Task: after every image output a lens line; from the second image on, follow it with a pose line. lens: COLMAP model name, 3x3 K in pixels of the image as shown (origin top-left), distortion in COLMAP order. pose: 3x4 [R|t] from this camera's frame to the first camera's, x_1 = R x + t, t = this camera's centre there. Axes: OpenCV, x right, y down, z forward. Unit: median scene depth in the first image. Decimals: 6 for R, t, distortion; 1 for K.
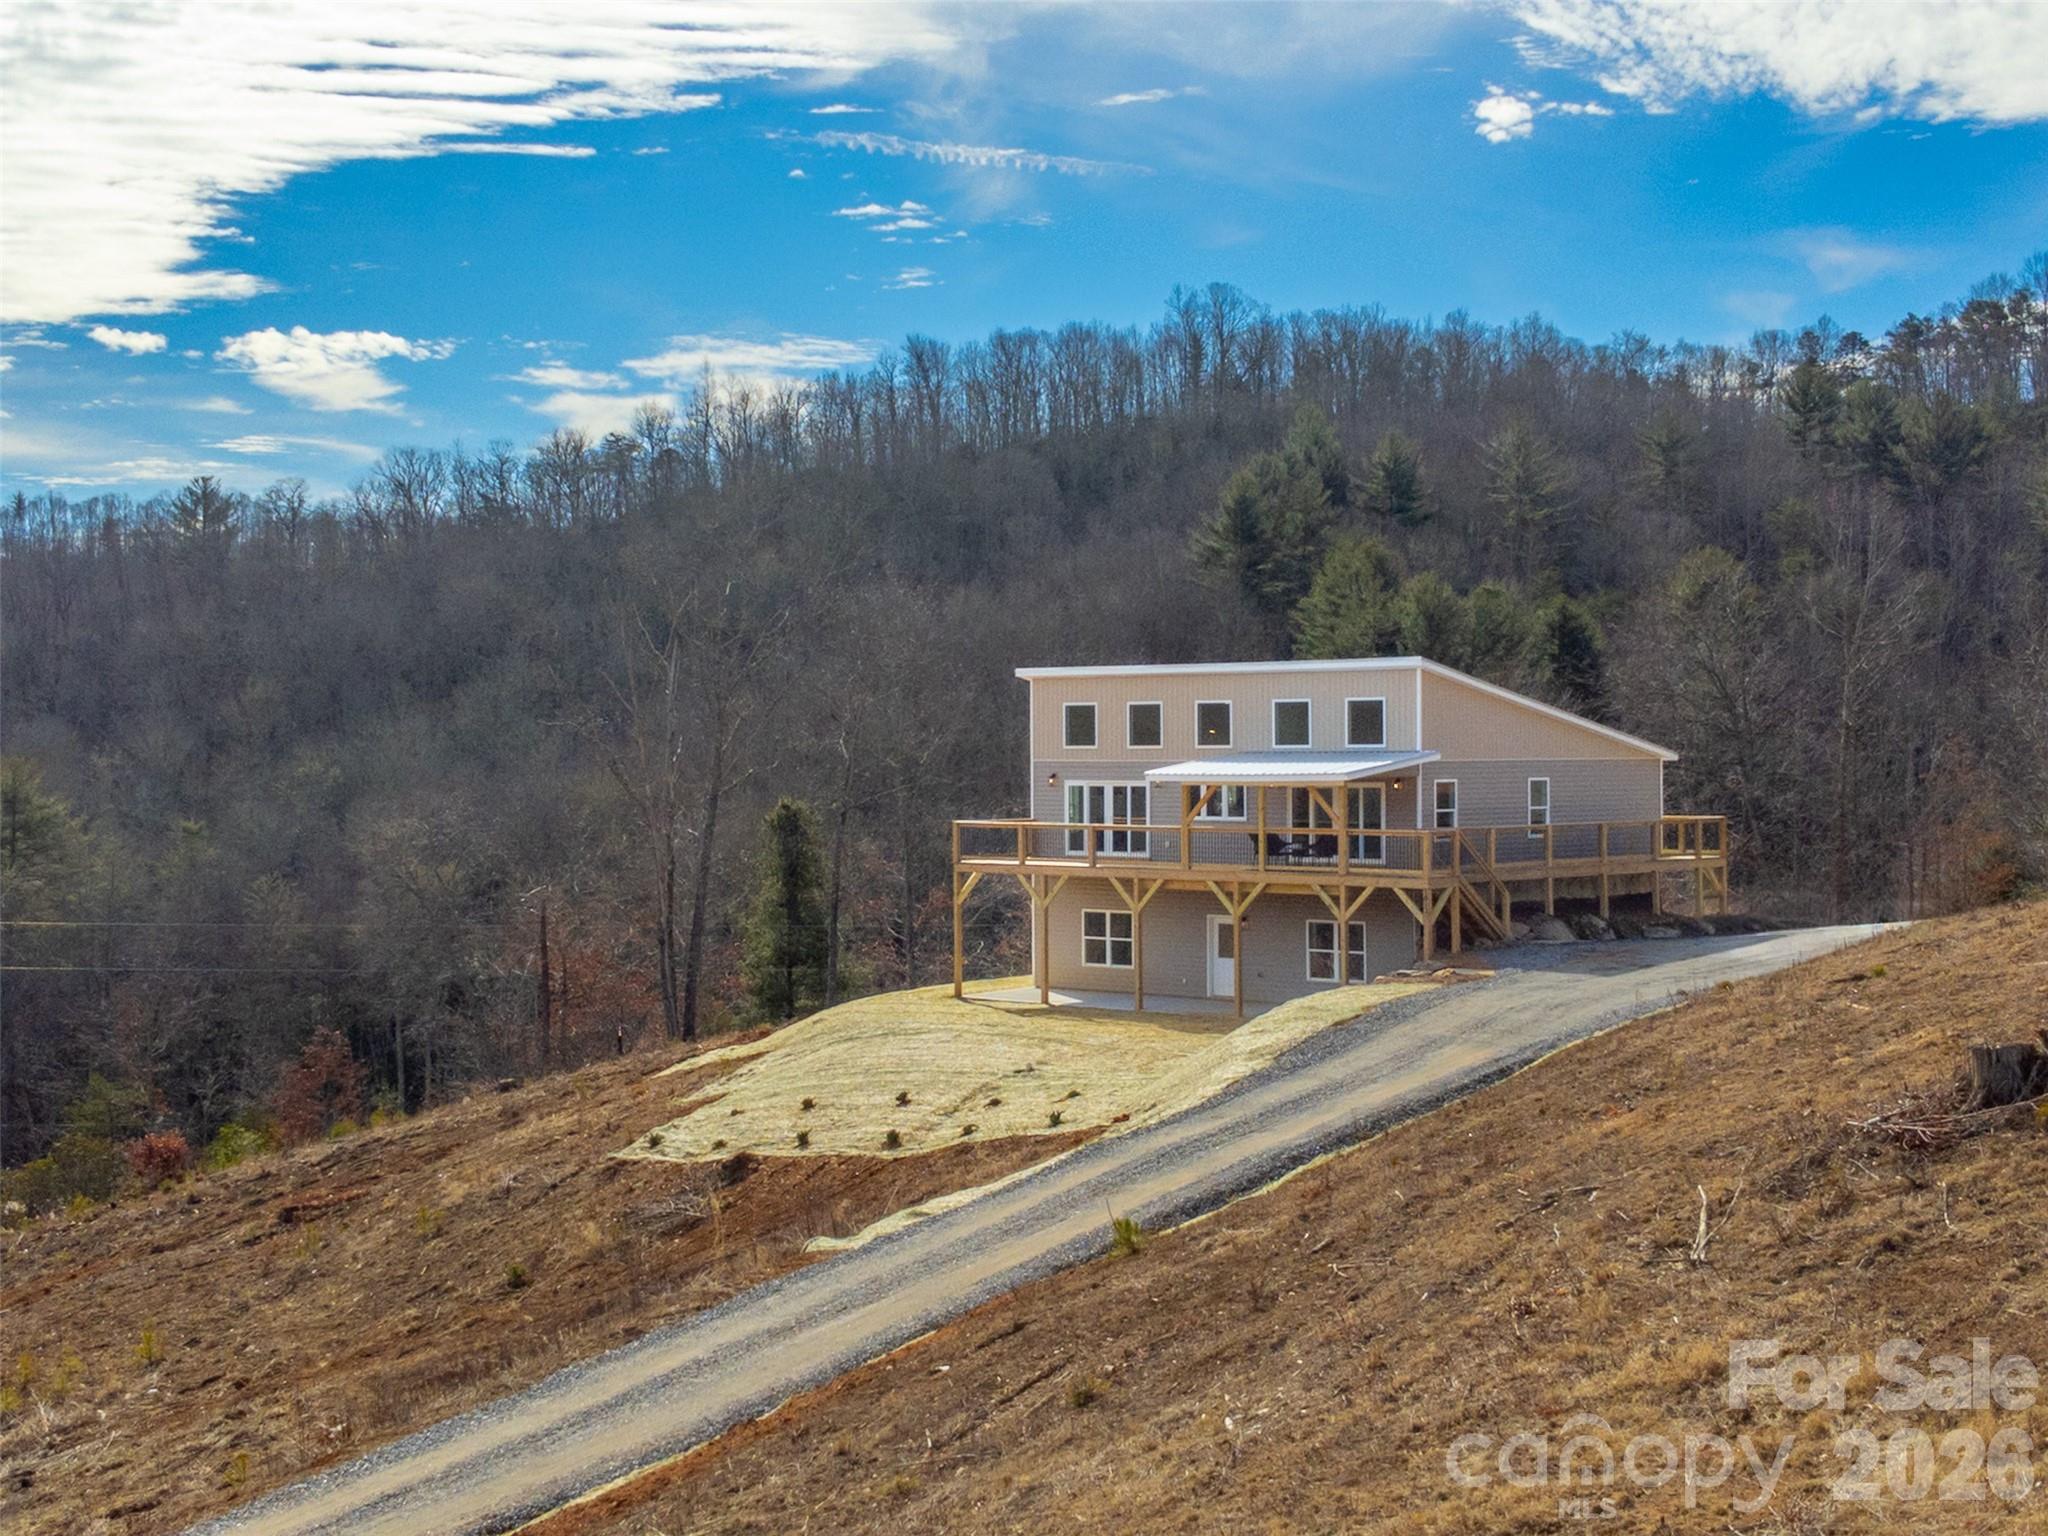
lens RADIAL K [[1549.4, 0, 1023.7], [0, 1549.4, 713.2], [0, 0, 1]] dist [0.073854, -0.009248]
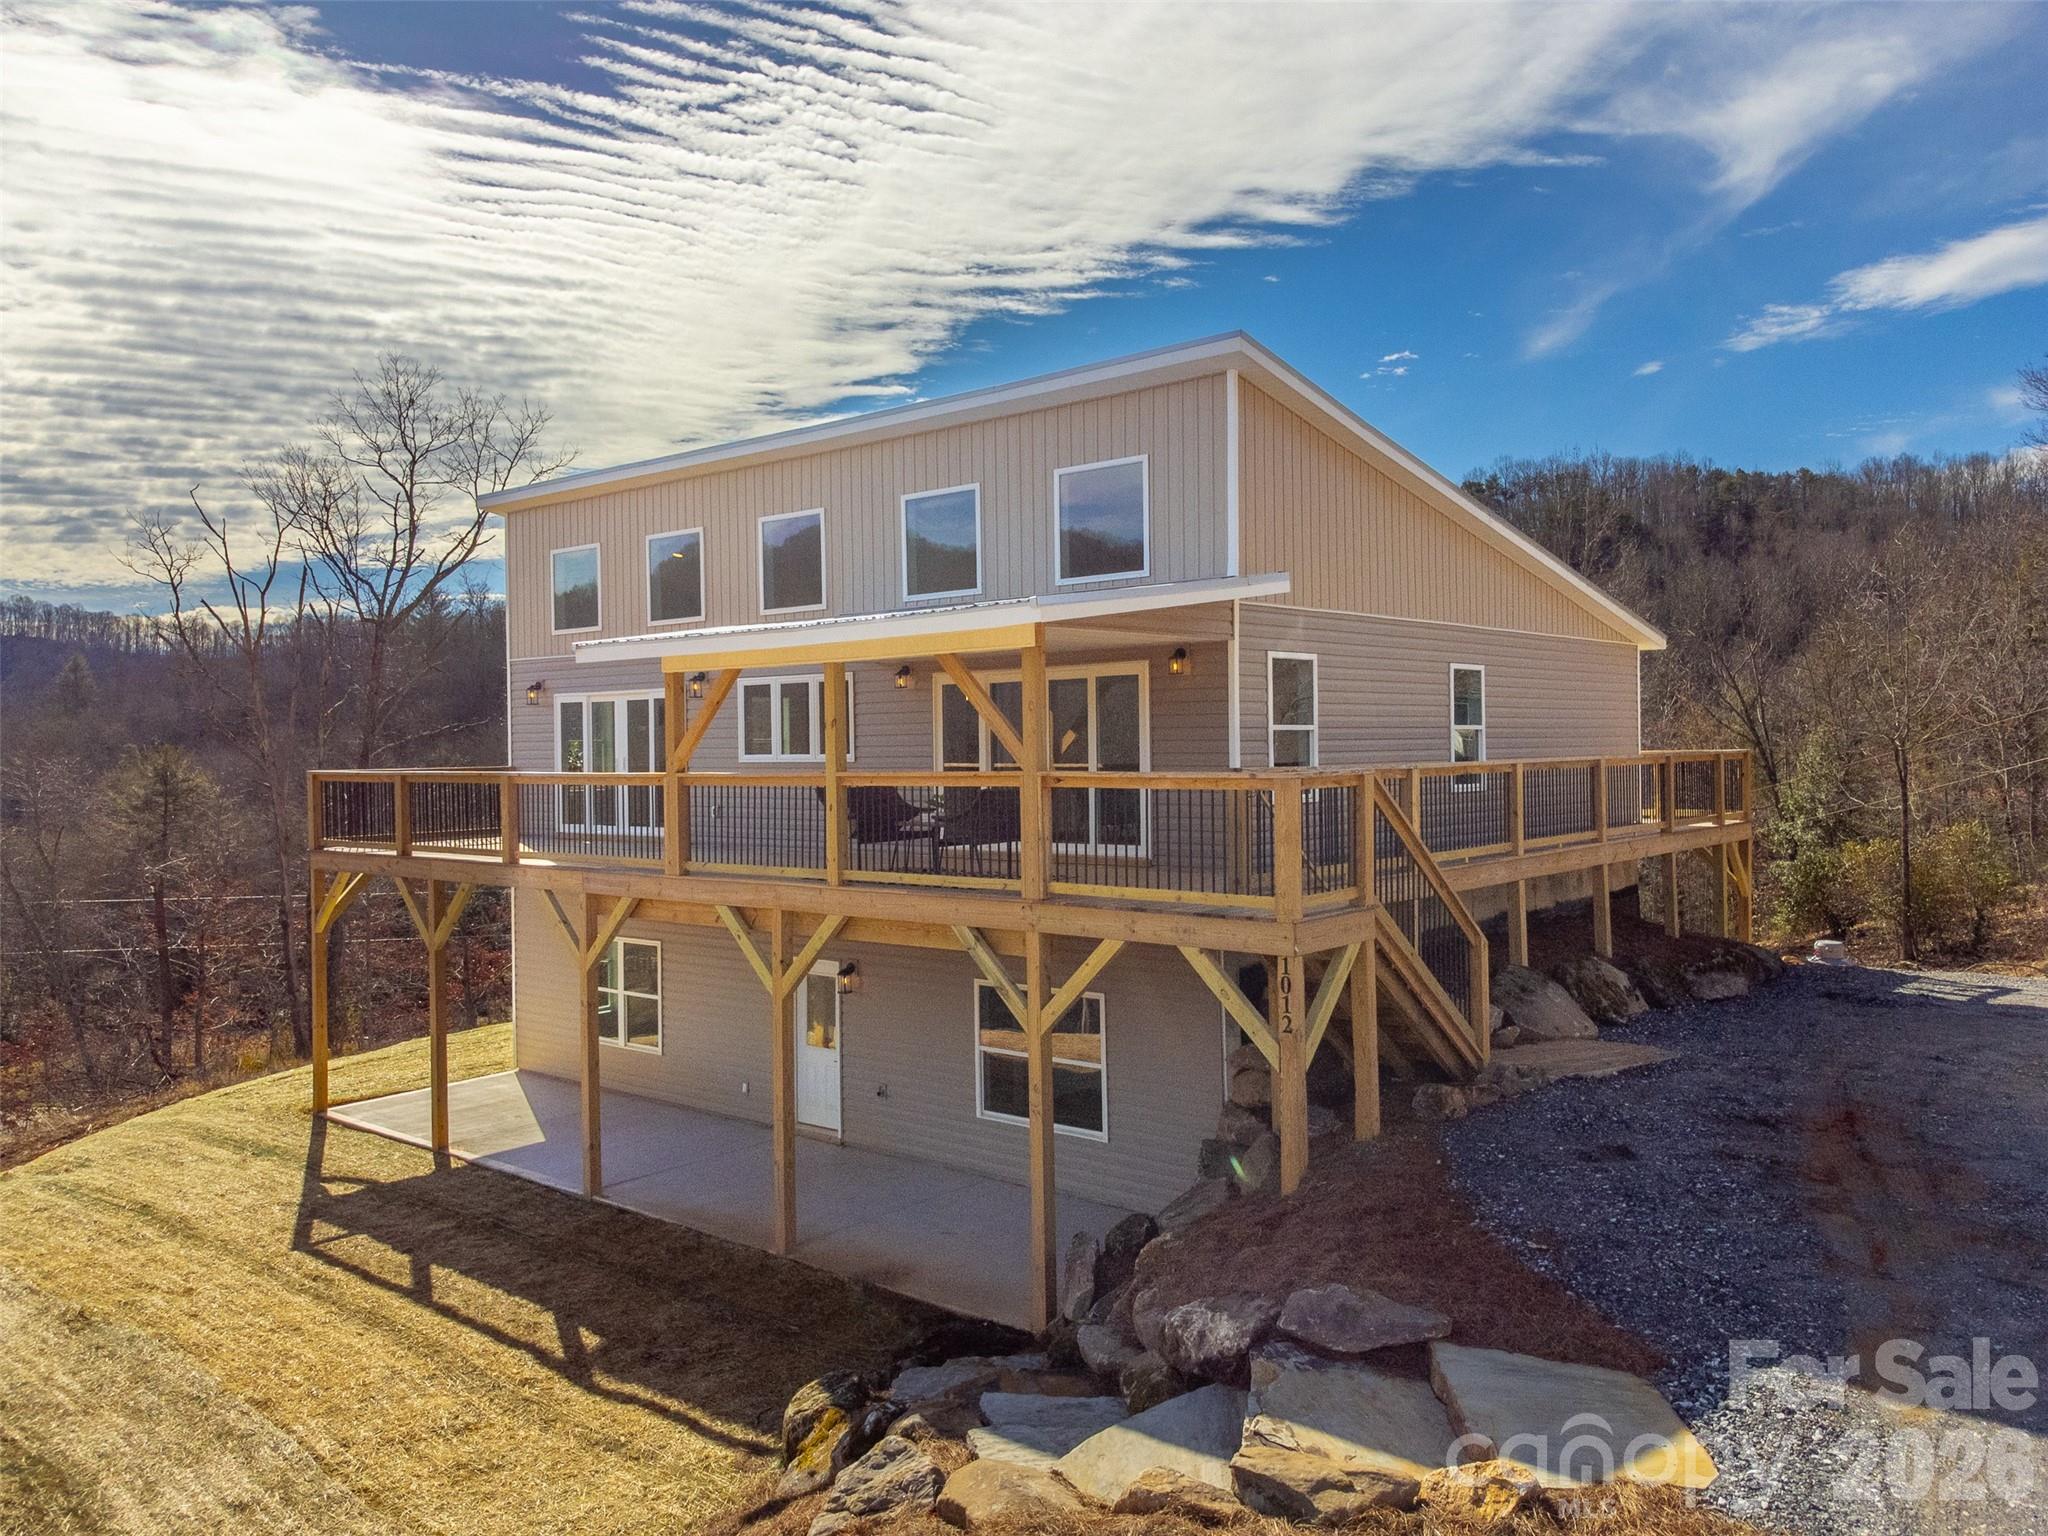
lens RADIAL K [[1549.4, 0, 1023.7], [0, 1549.4, 713.2], [0, 0, 1]] dist [0.073854, -0.009248]
pose [[0.986249, 0.005559, 0.165170, 0.135070], [-0.009320, 0.999714, 0.022006, 0.050834], [-0.165000, -0.023243, 0.986020, 0.613762]]
